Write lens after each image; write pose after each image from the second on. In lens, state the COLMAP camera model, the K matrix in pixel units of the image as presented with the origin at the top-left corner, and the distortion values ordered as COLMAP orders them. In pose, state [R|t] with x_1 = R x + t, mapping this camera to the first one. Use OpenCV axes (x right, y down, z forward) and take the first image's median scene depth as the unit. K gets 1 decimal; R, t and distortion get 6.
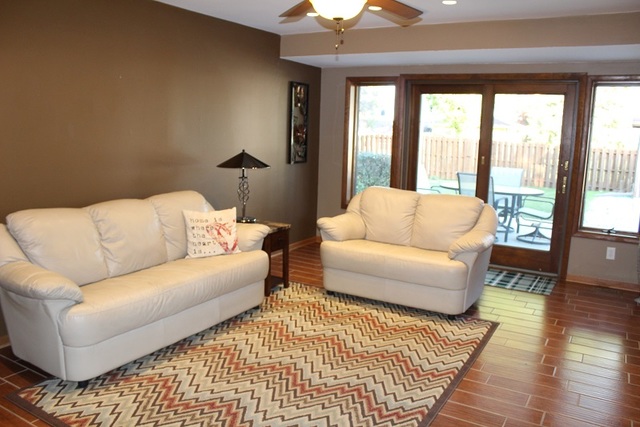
lens RADIAL K [[533.1, 0, 319.0], [0, 533.1, 213.5], [0, 0, 1]] dist [-0.126633, 0.038414]
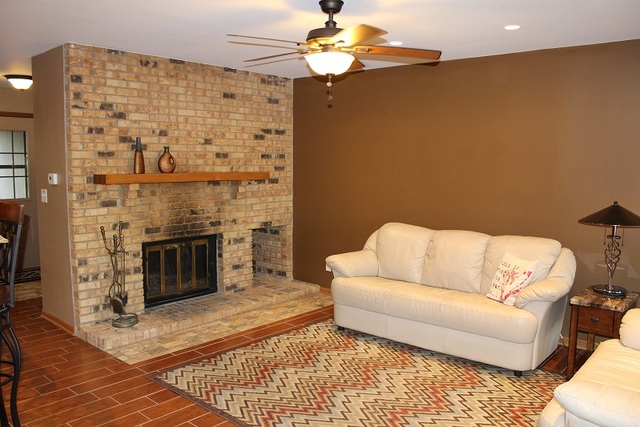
lens RADIAL K [[533.1, 0, 318.6], [0, 533.1, 213.9], [0, 0, 1]] dist [-0.126633, 0.038414]
pose [[-0.175949, 0.067940, -0.982052, 0.939311], [-0.179349, 0.978706, 0.099842, -0.134421], [0.967923, 0.193697, -0.160018, 0.940083]]
